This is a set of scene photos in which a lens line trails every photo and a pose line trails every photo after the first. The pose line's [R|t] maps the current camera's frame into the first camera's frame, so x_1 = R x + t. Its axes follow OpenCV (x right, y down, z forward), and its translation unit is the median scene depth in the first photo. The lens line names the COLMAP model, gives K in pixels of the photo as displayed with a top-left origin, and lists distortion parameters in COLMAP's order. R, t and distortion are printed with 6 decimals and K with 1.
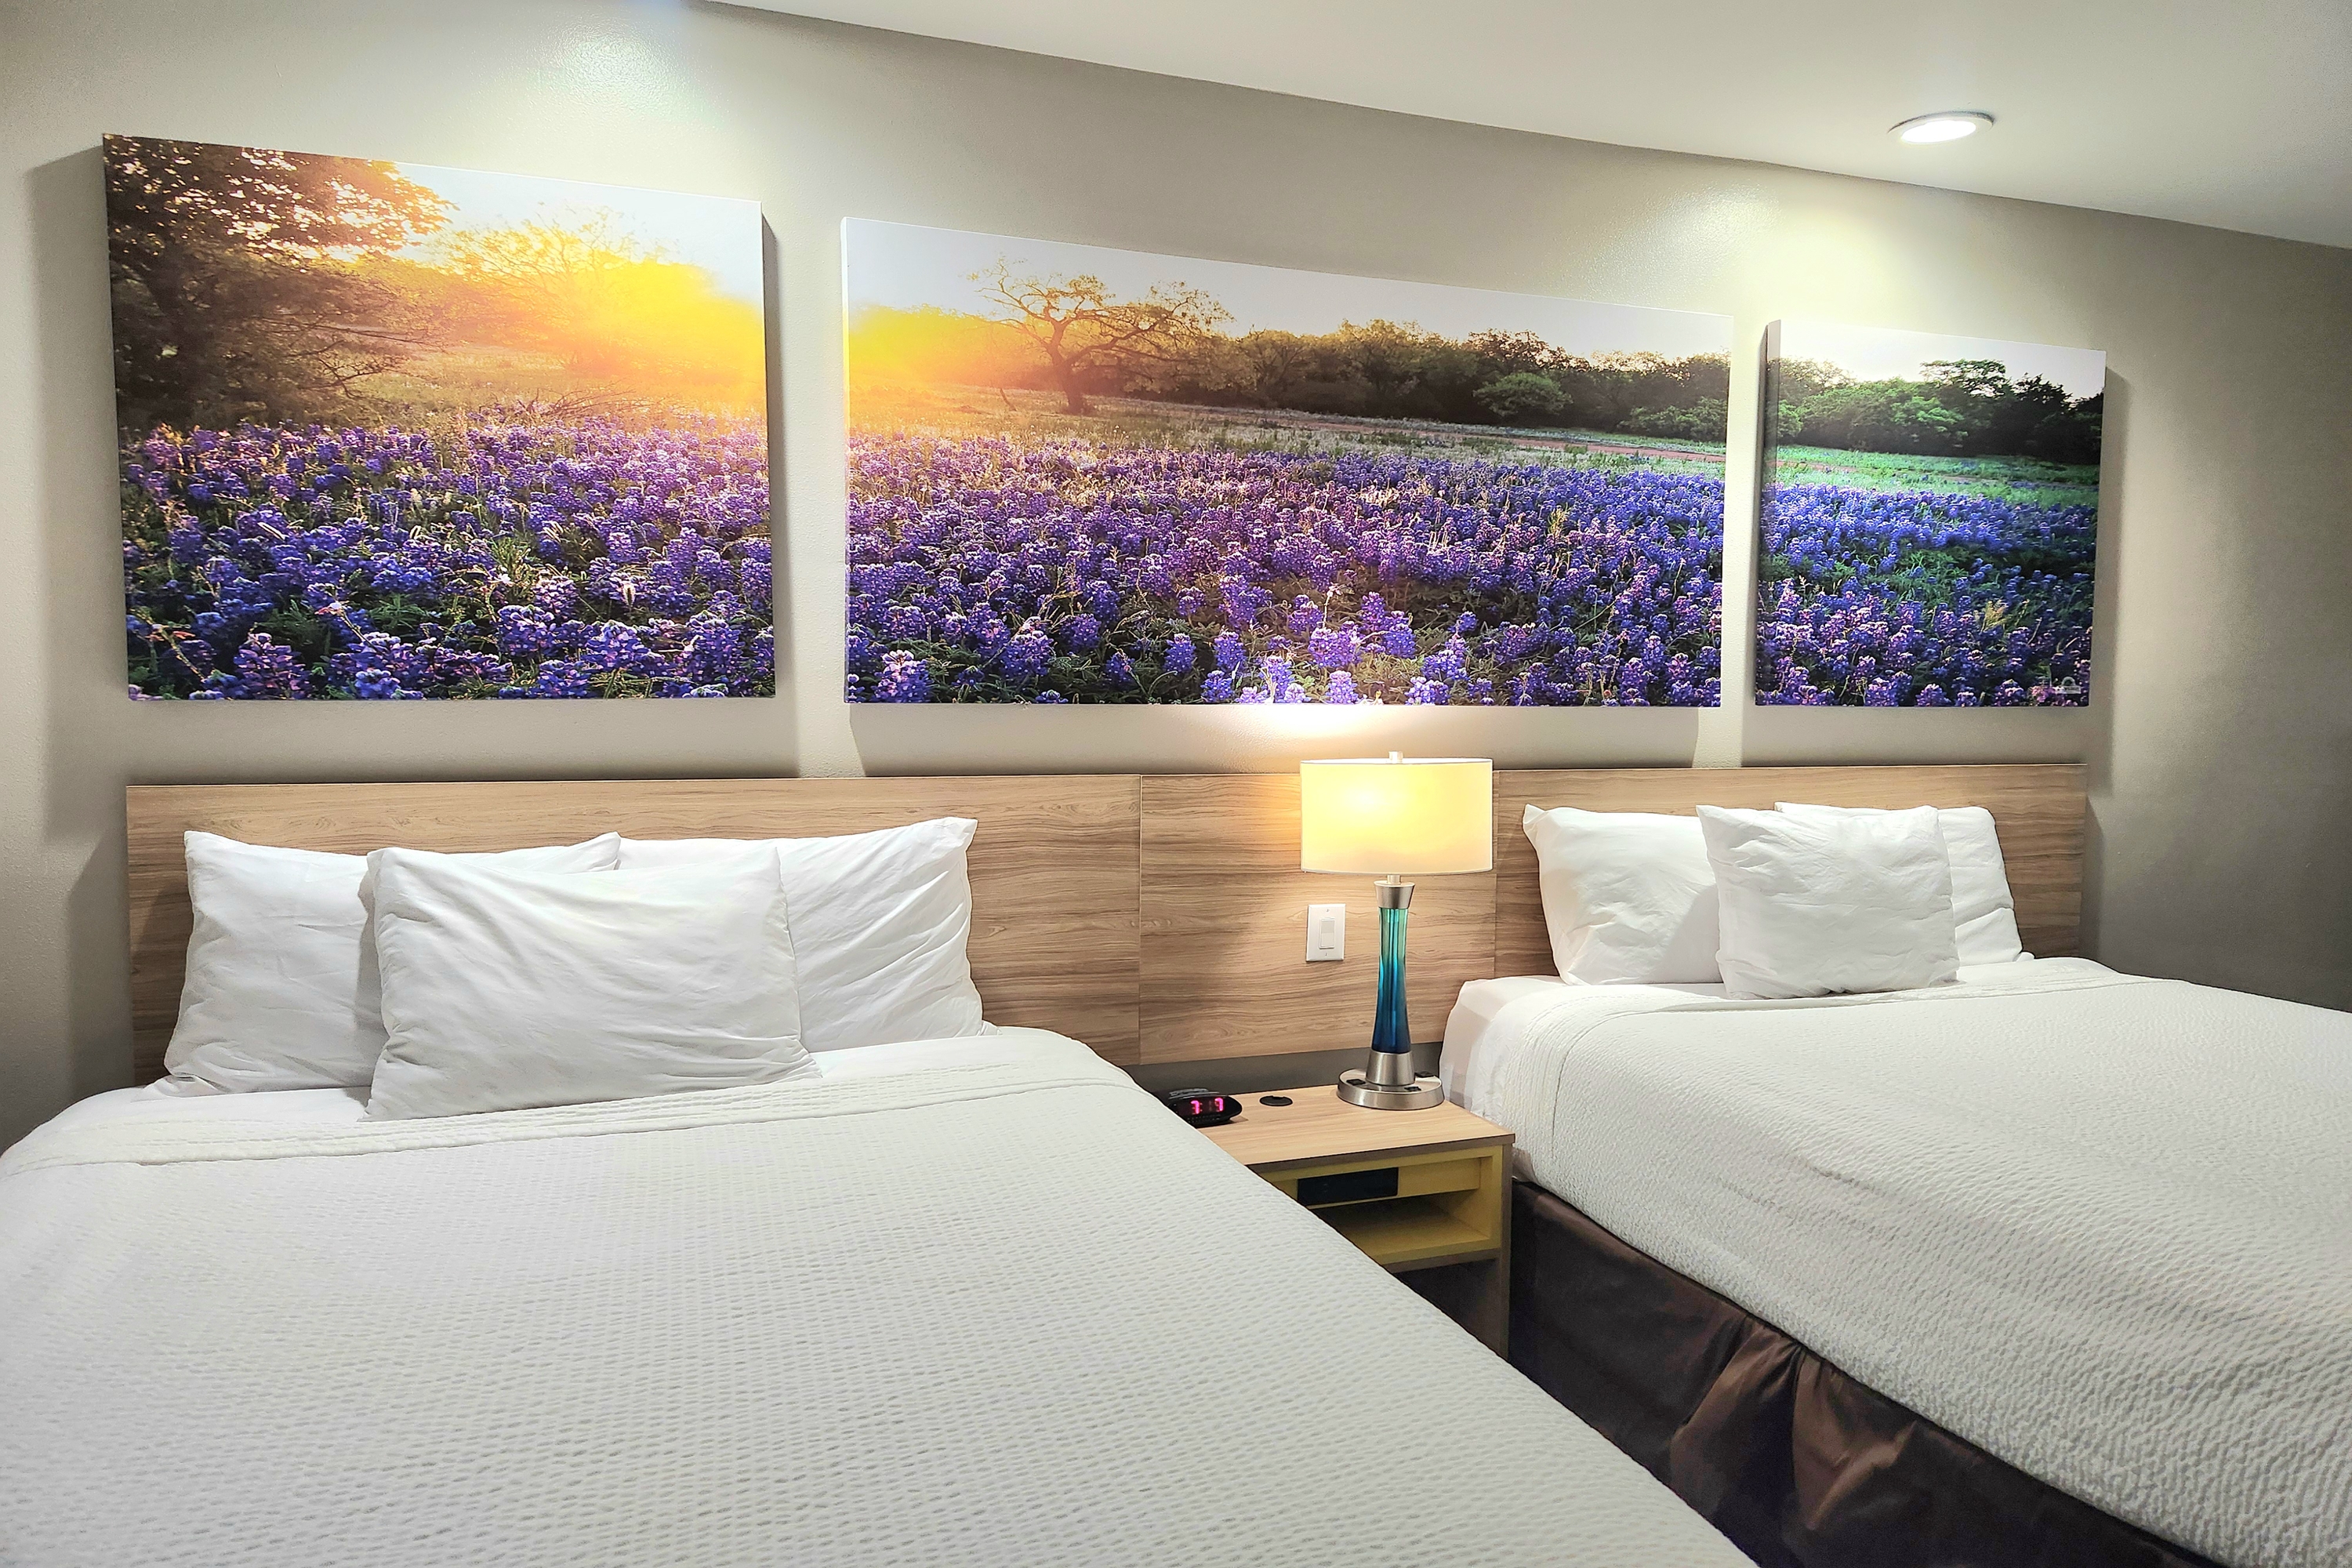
lens RADIAL K [[1609.4, 0, 1189.1], [0, 1609.4, 757.1], [0, 0, 1]] dist [0.084429, -0.086474]
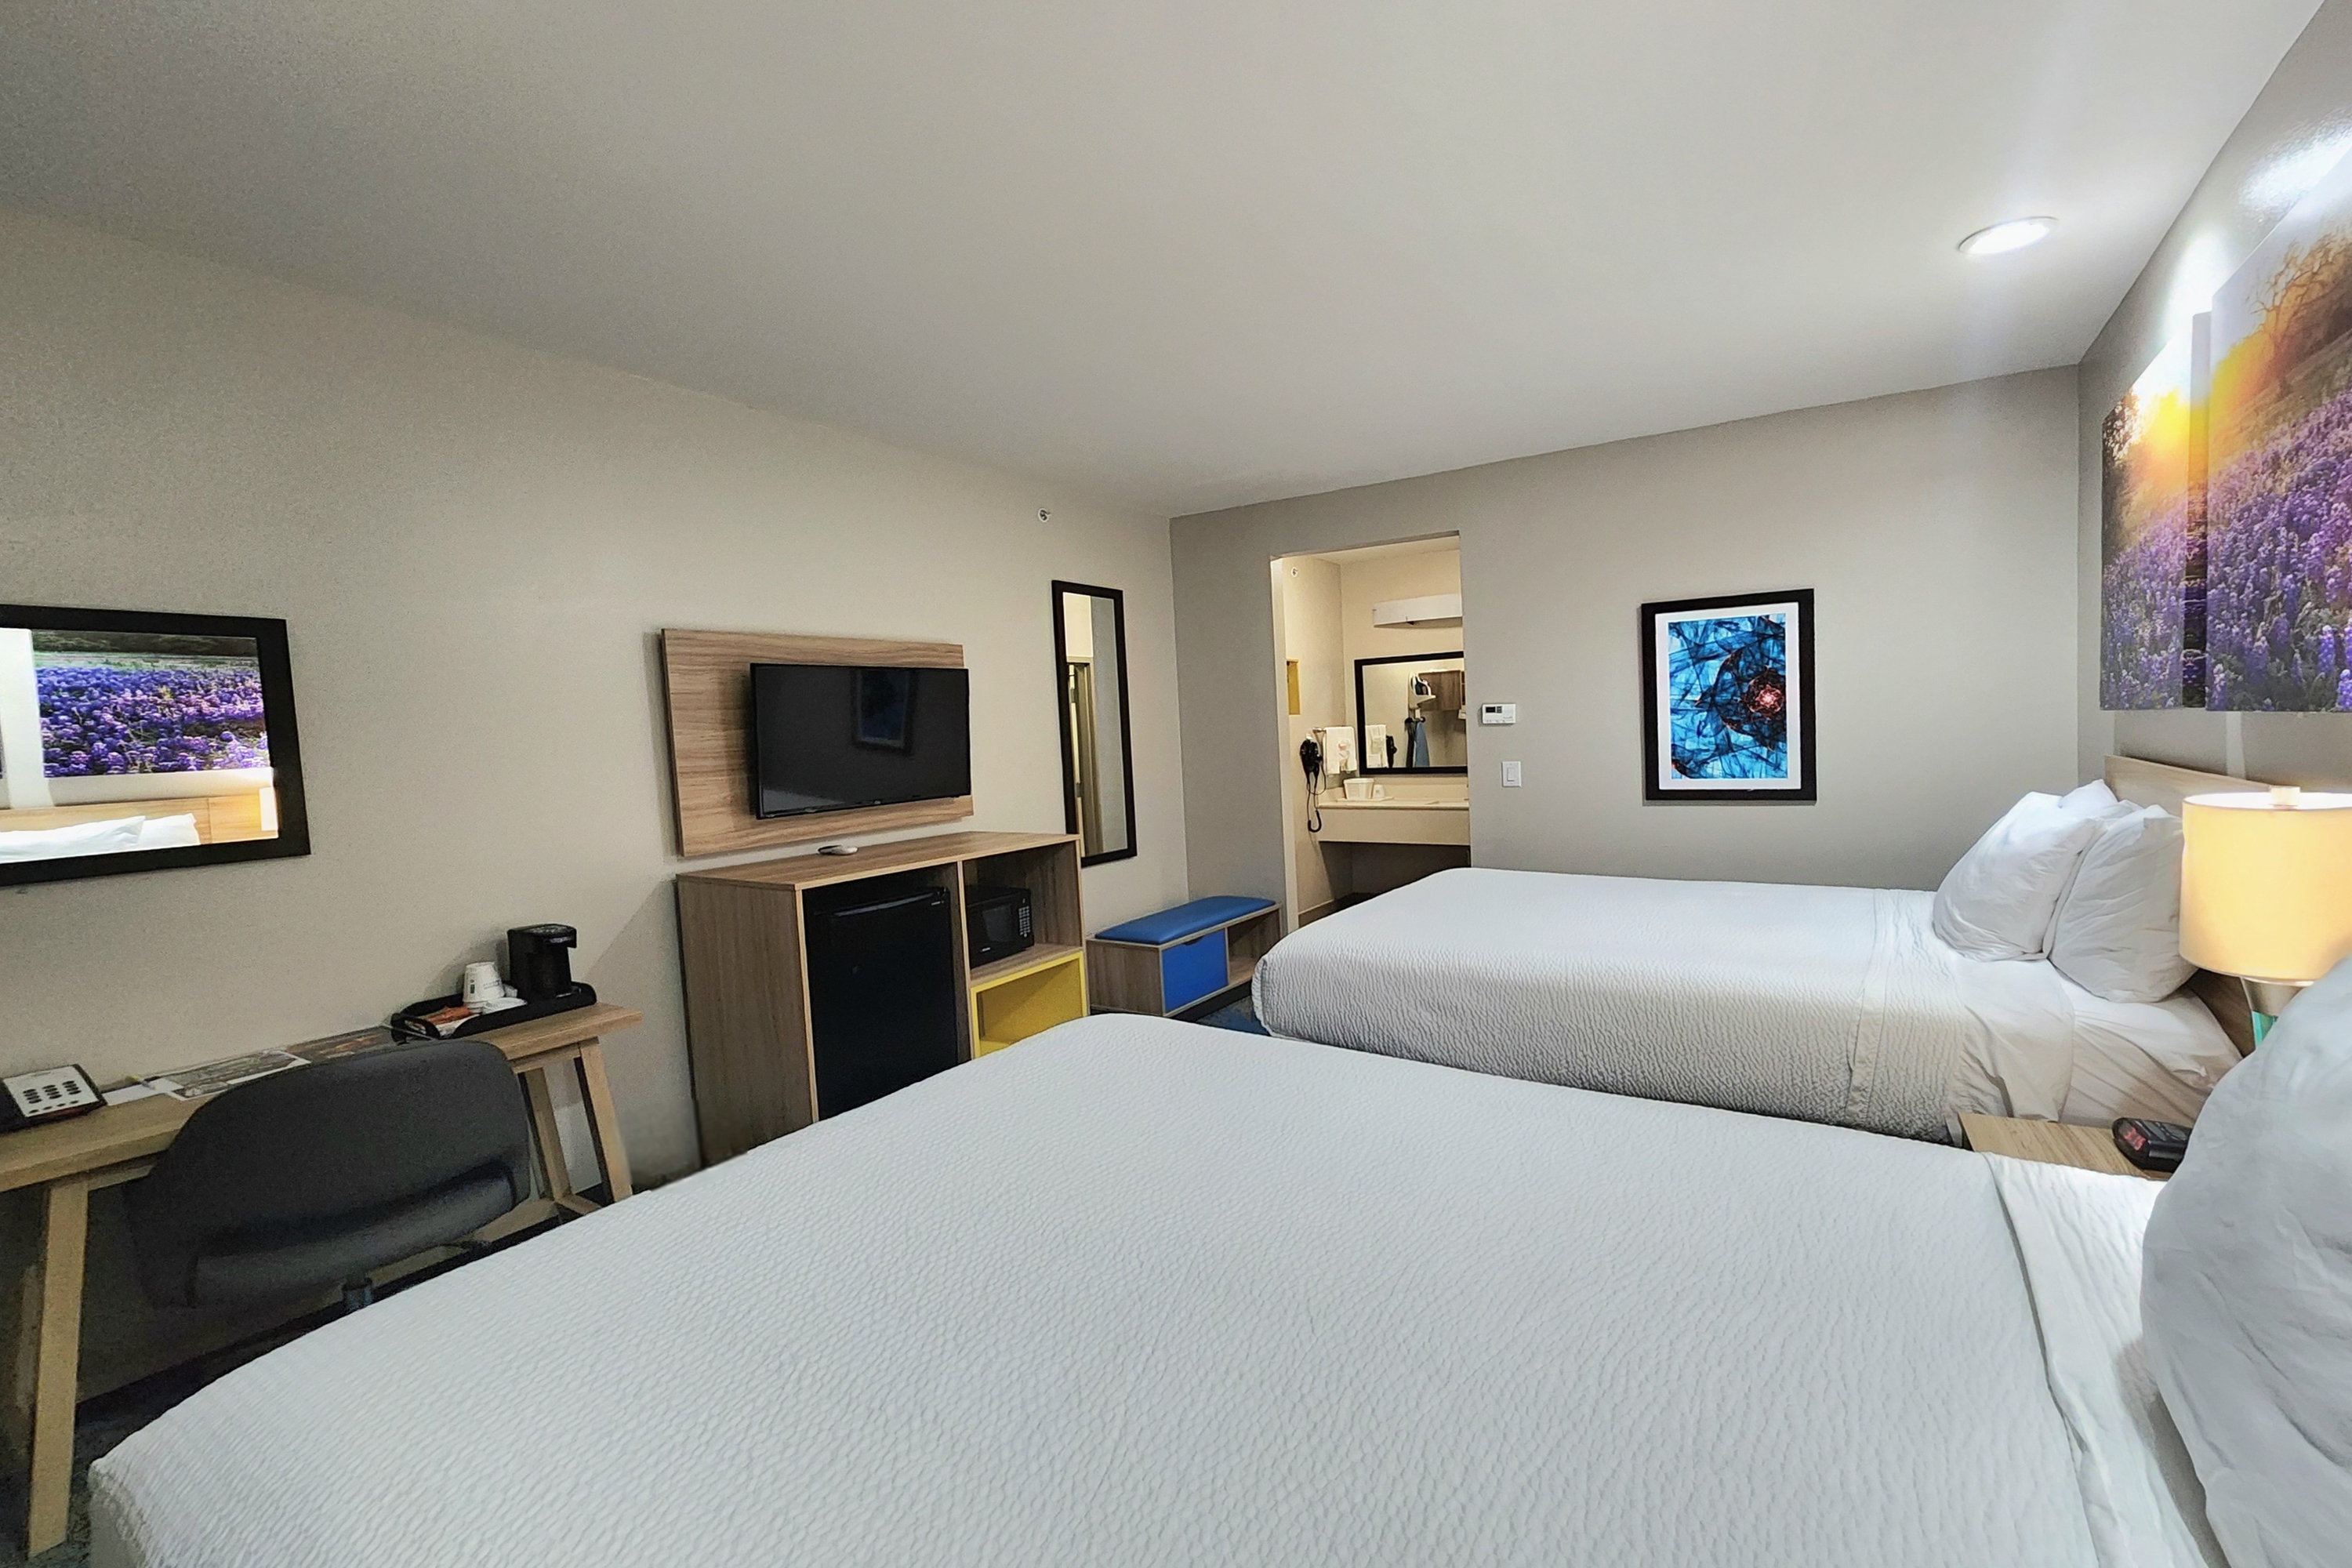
lens RADIAL K [[1021.3, 0, 1180.8], [0, 1021.3, 774.5], [0, 0, 1]] dist [-0.000214, 0.000122]
pose [[-0.808743, 0.044443, -0.586480, 0.712351], [-0.002158, 0.996910, 0.078520, -0.038408], [0.588158, 0.064768, -0.806148, 1.006159]]
